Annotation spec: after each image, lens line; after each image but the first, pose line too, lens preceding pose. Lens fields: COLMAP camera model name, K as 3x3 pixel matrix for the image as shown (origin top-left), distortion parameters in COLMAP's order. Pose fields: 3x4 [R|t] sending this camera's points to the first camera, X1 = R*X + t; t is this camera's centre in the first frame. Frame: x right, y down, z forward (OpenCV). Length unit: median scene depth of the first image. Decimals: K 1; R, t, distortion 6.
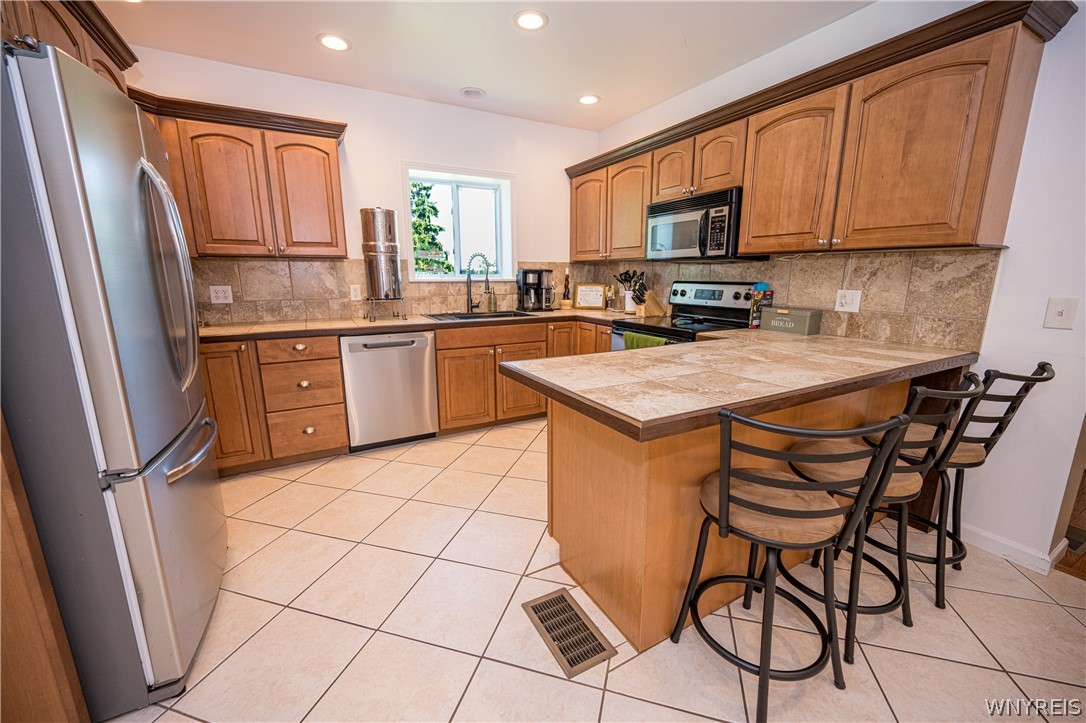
lens RADIAL K [[432.8, 0, 549.5], [0, 432.8, 360.9], [0, 0, 1]] dist [0.000605, -0.000670]
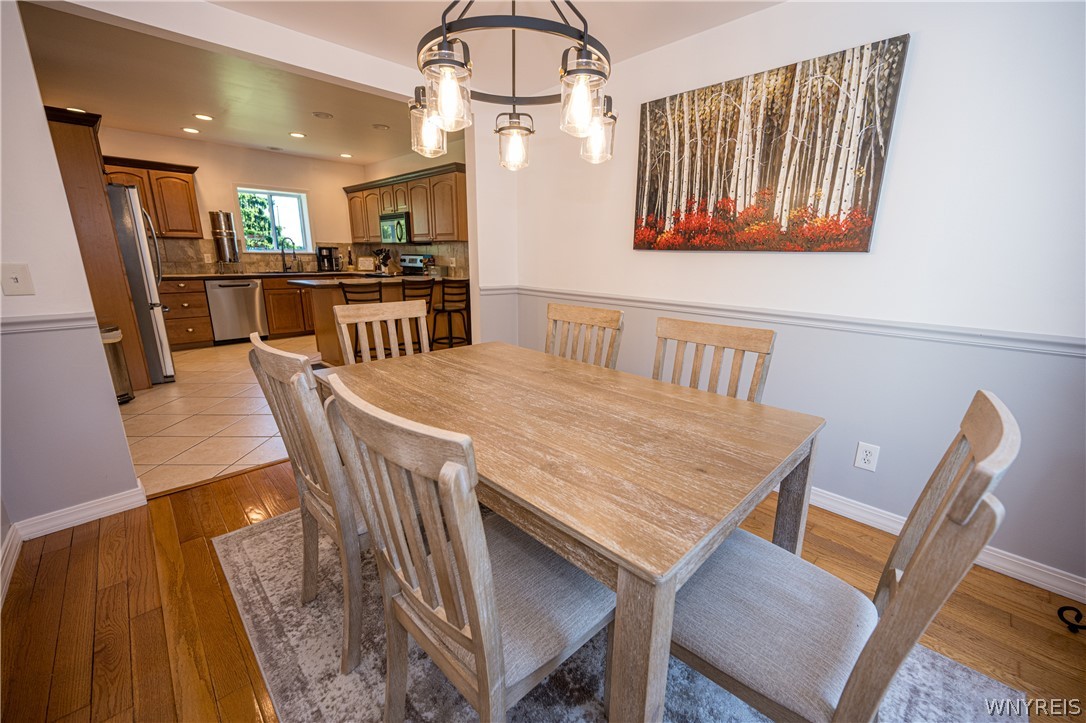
lens RADIAL K [[432.8, 0, 549.4], [0, 432.8, 364.1], [0, 0, 1]] dist [0.000605, -0.000670]
pose [[0.952466, -0.061685, 0.298334, 0.318161], [0.046757, 0.997283, 0.056928, 0.233755], [-0.301035, -0.040273, 0.952762, -1.103365]]
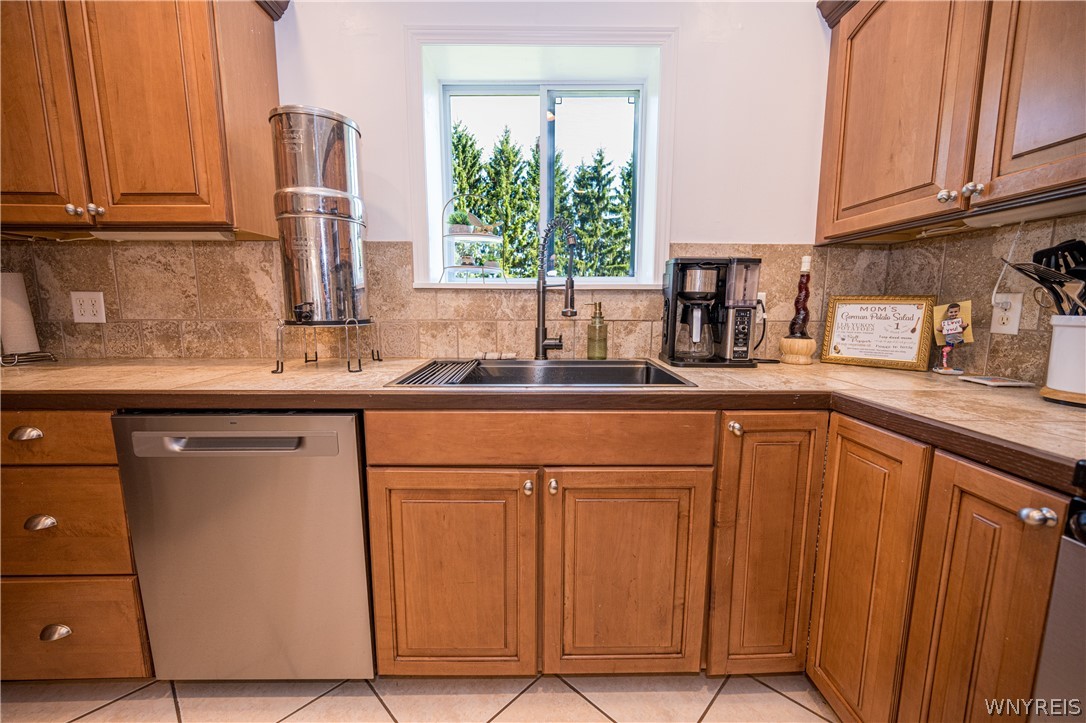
lens RADIAL K [[432.8, 0, 544.7], [0, 432.8, 361.7], [0, 0, 1]] dist [0.000605, -0.000670]
pose [[0.879091, 0.066716, -0.471961, 0.030164], [-0.097022, 0.994472, -0.040139, -0.105291], [0.466675, 0.081077, 0.880705, 0.704437]]
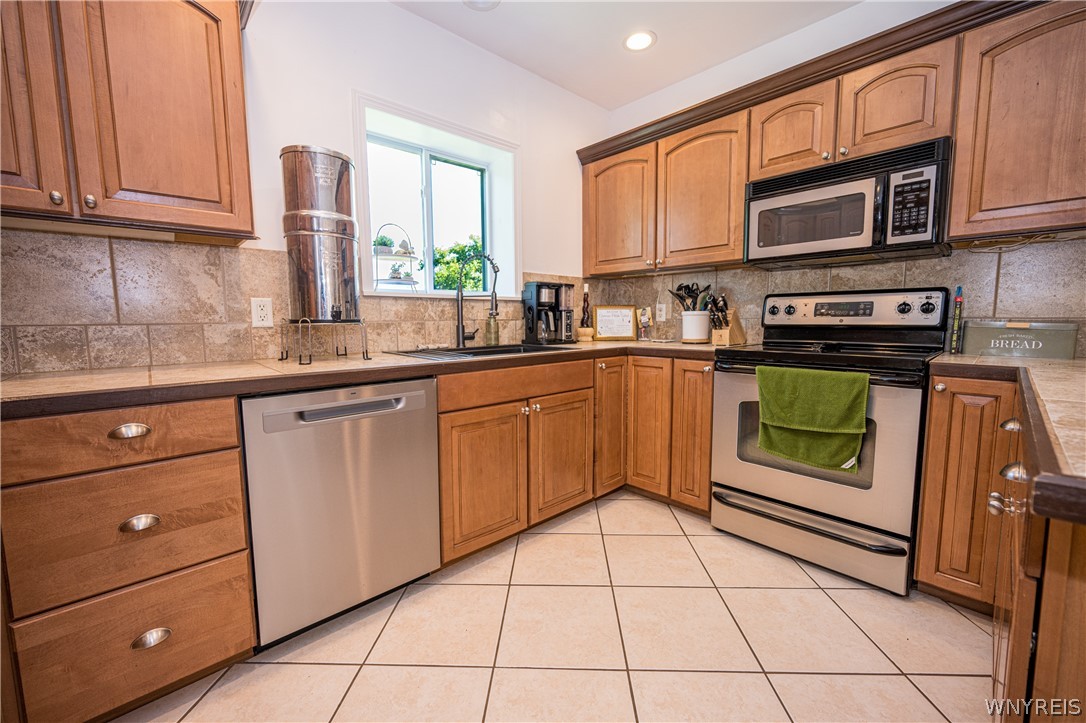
lens RADIAL K [[432.8, 0, 548.1], [0, 432.8, 359.4], [0, 0, 1]] dist [0.000605, -0.000670]
pose [[0.970439, -0.030799, 0.239375, -0.242284], [0.055710, 0.993625, -0.098006, -0.029860], [-0.234831, 0.108445, 0.965968, 0.422066]]
